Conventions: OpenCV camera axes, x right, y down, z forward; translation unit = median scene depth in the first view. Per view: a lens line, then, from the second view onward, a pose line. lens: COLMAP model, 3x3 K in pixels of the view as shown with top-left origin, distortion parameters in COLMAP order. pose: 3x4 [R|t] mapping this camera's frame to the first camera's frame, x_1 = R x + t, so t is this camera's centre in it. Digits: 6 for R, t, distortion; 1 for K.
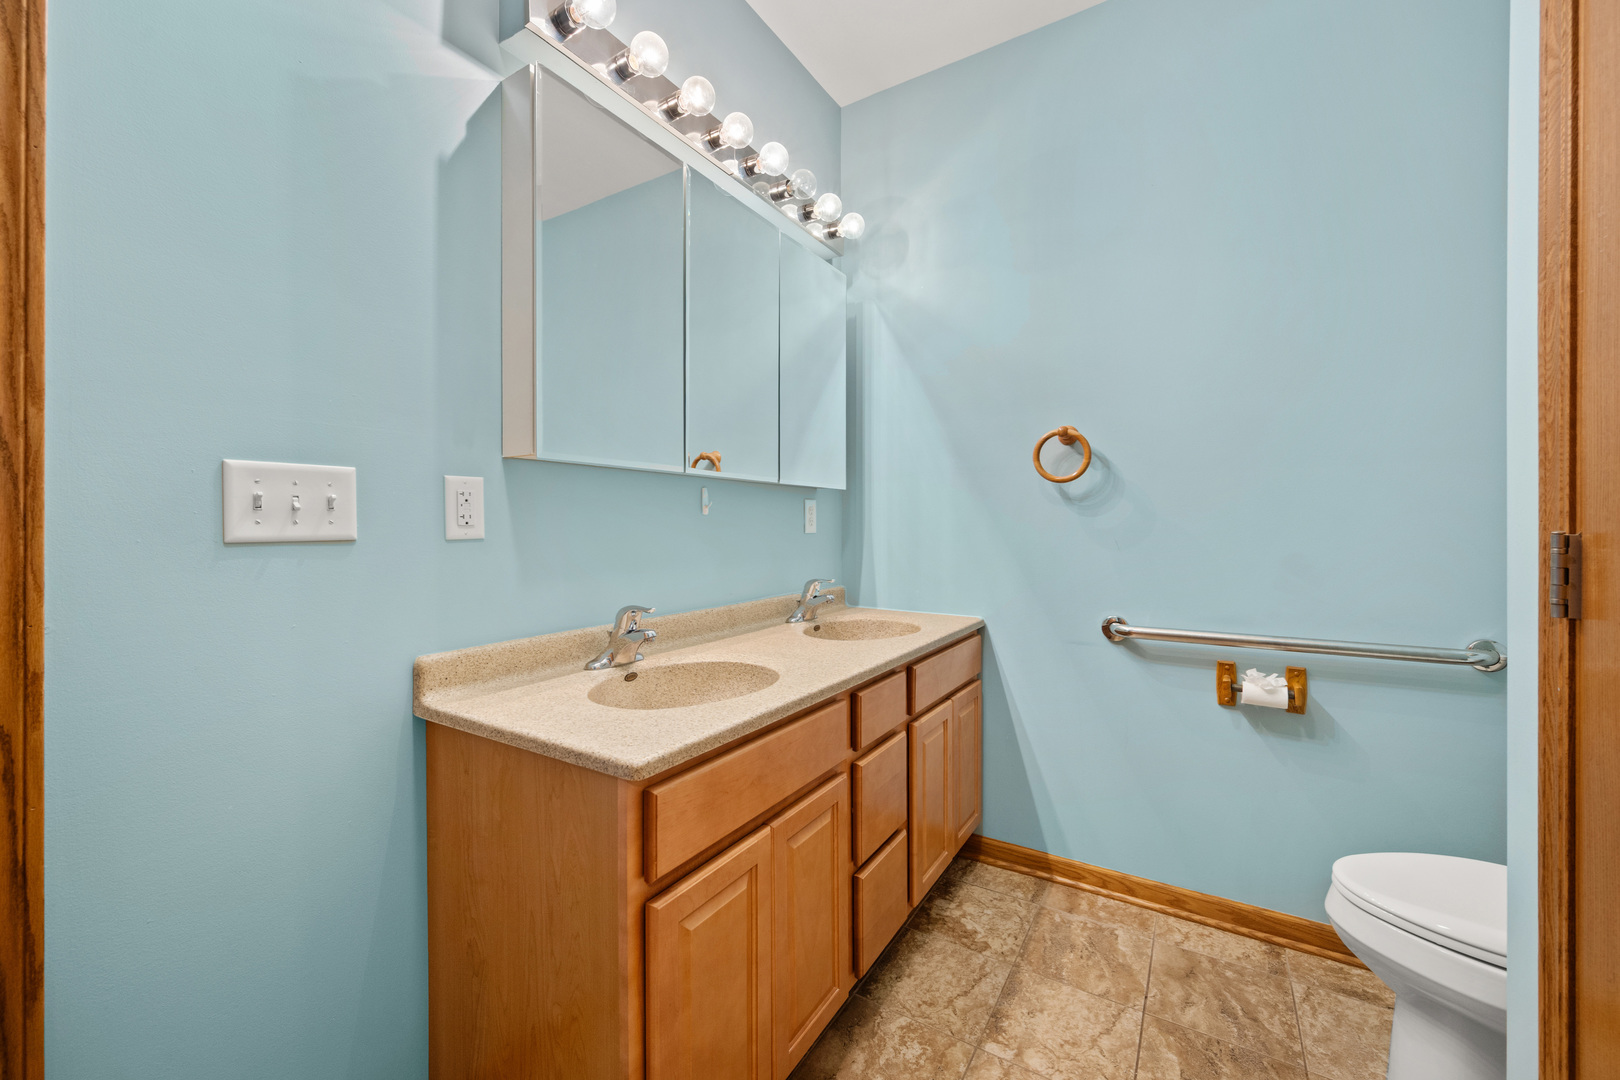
lens RADIAL K [[632.6, 0, 821.4], [0, 632.6, 532.8], [0, 0, 1]] dist [-0.001395, -0.000179]
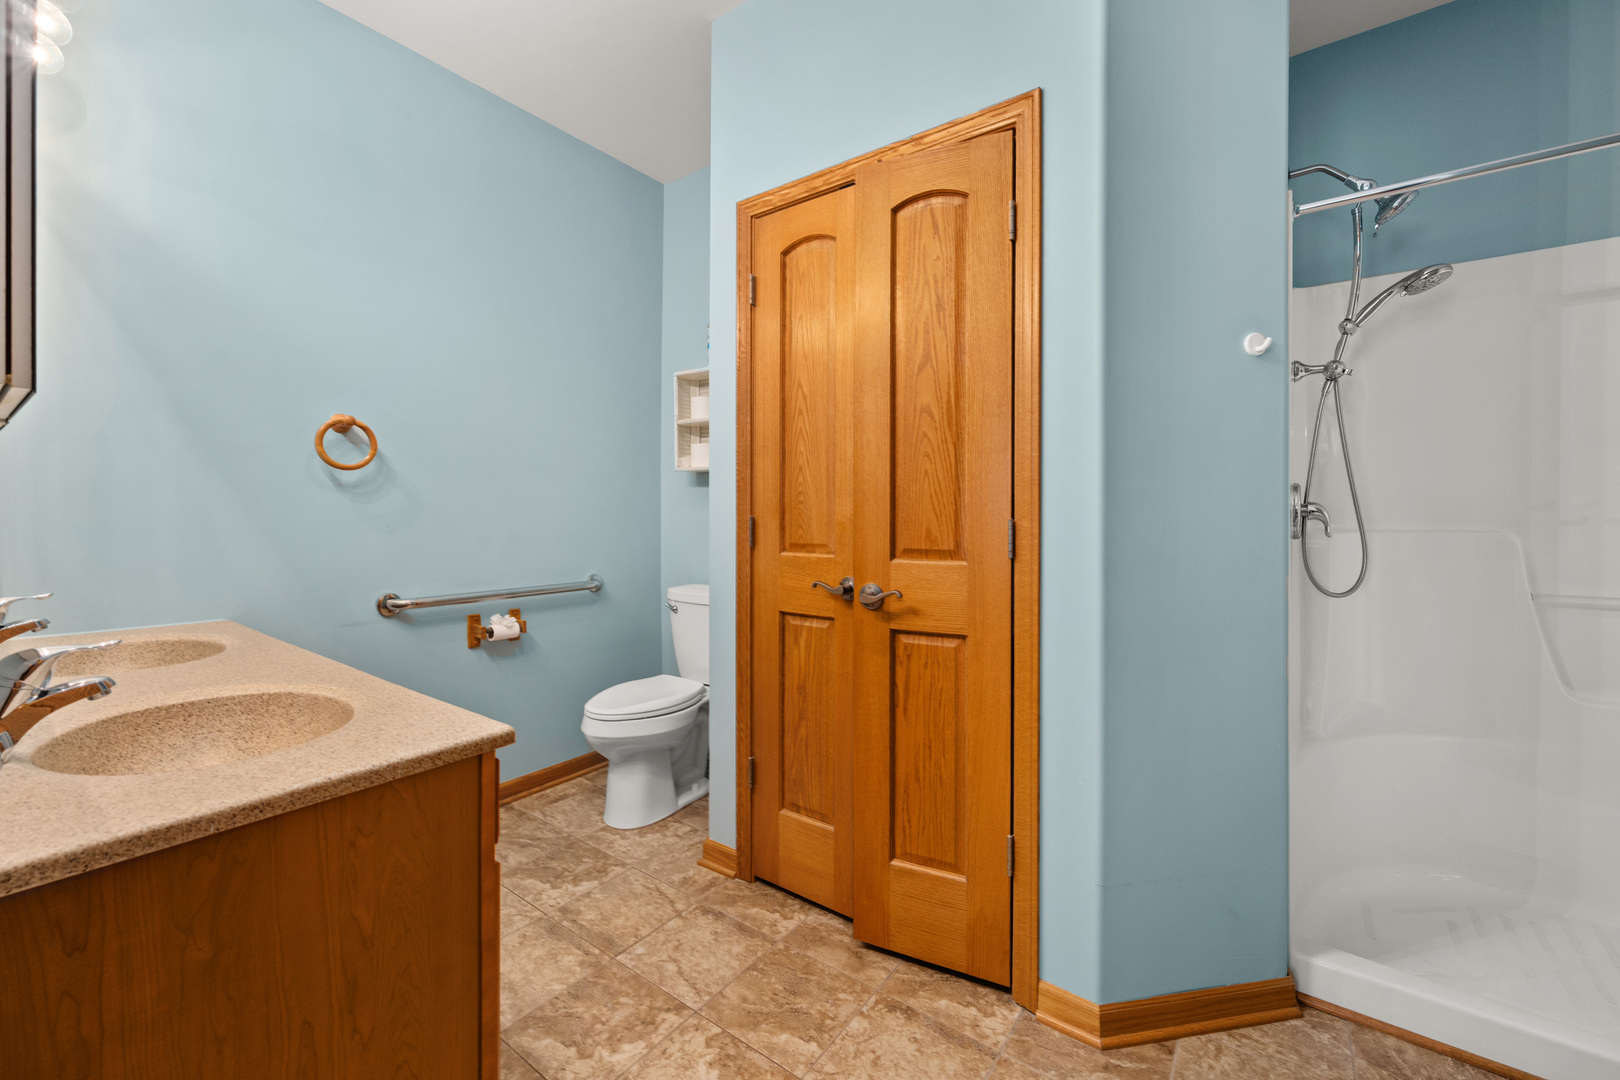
lens RADIAL K [[645.6, 0, 807.6], [0, 645.6, 515.6], [0, 0, 1]] dist [-0.000555, -0.000004]
pose [[0.090115, -0.006444, 0.995911, -0.775888], [0.007009, 0.999958, 0.005836, -0.008220], [-0.995907, 0.006454, 0.090156, 0.209273]]
